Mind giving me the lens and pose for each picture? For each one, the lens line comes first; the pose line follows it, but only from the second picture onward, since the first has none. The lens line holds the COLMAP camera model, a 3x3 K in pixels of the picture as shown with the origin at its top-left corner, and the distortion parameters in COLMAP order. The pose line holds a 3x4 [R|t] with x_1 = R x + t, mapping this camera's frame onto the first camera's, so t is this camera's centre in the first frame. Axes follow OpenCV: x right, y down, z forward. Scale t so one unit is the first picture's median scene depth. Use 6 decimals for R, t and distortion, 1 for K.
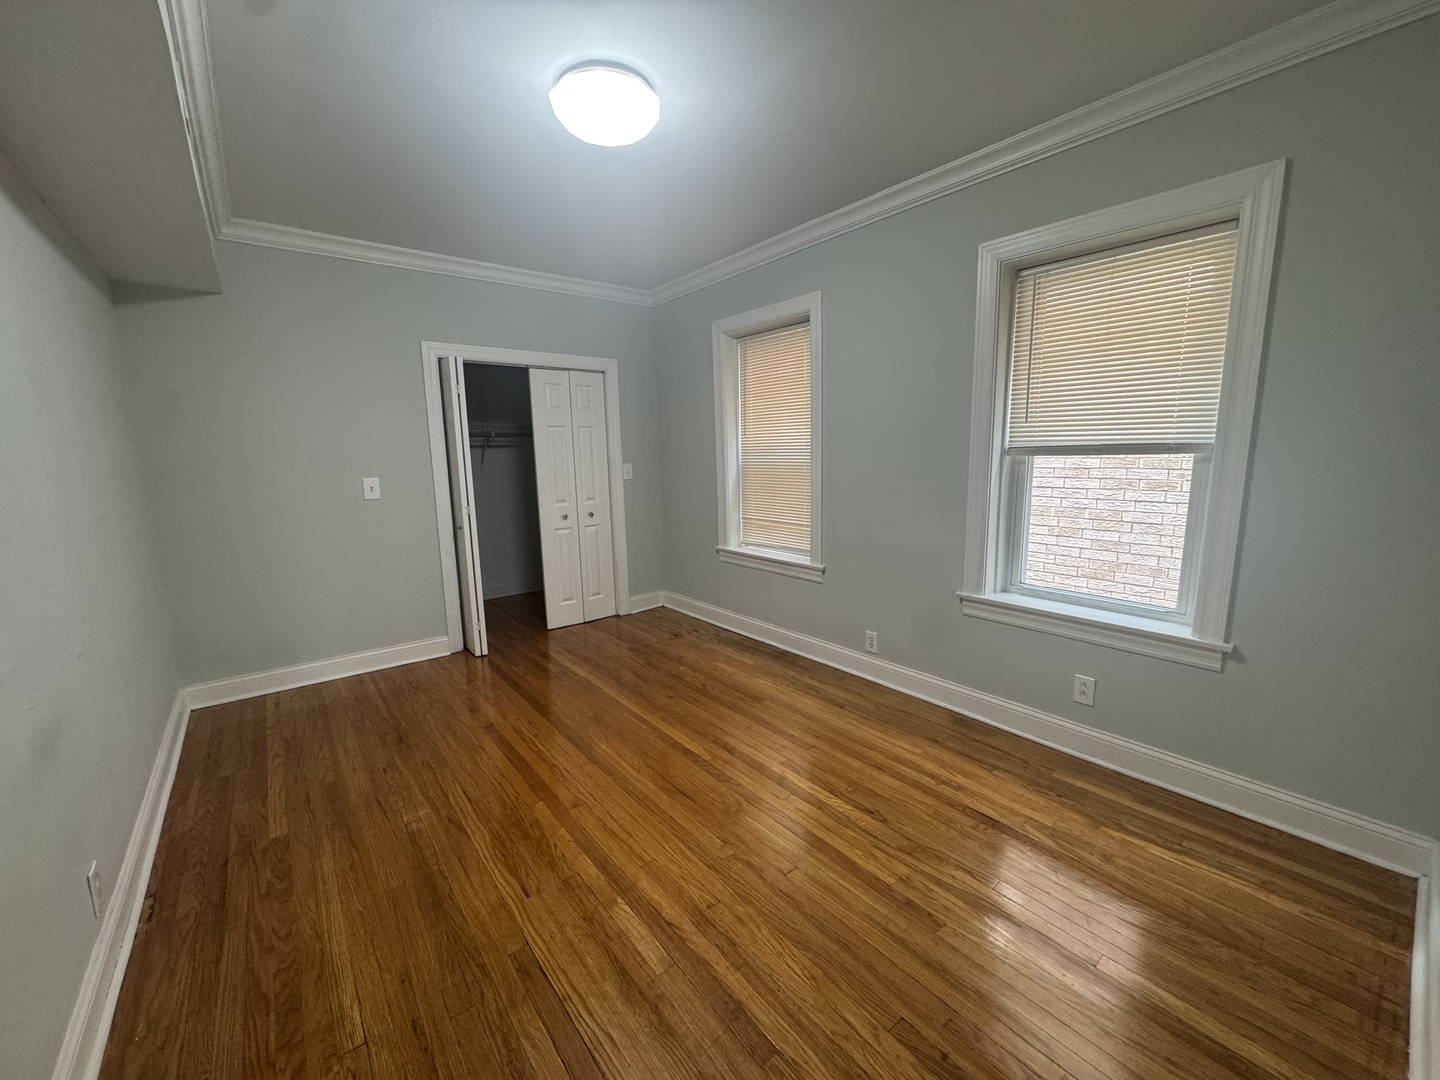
lens RADIAL K [[573.2, 0, 713.3], [0, 573.2, 547.4], [0, 0, 1]] dist [0.002018, -0.000838]
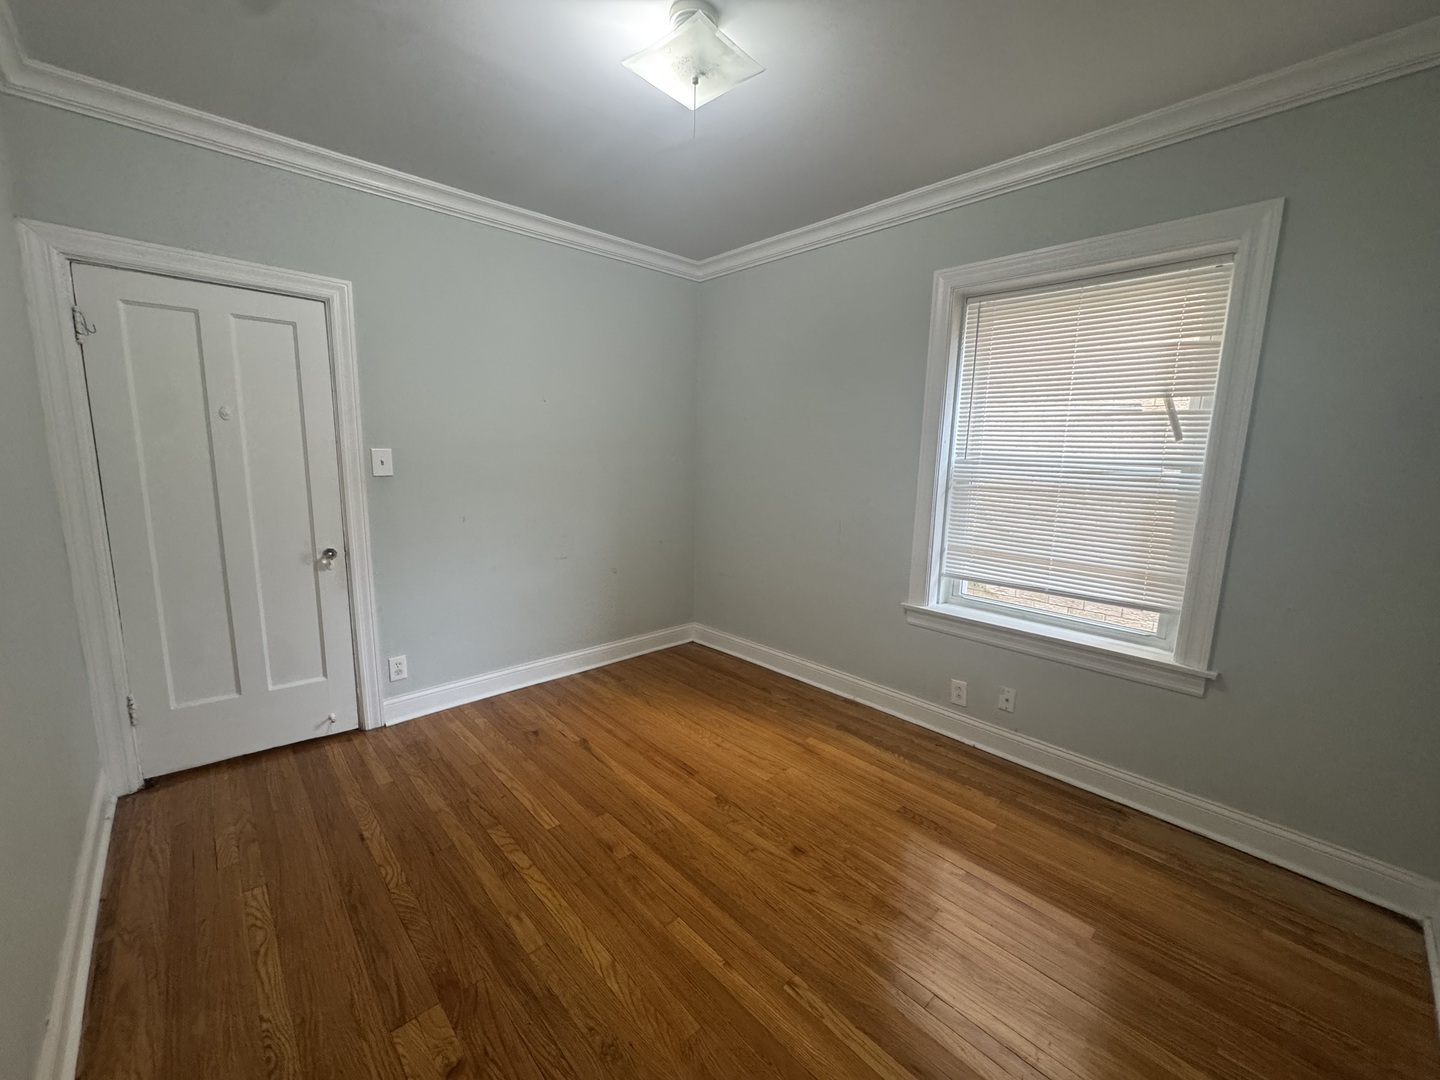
lens RADIAL K [[573.2, 0, 723.0], [0, 573.2, 533.4], [0, 0, 1]] dist [0.002018, -0.000838]
pose [[0.994374, 0.032545, 0.100802, -0.063524], [-0.029202, 0.998979, -0.034468, -0.012317], [-0.101820, 0.031331, 0.994309, 0.078635]]
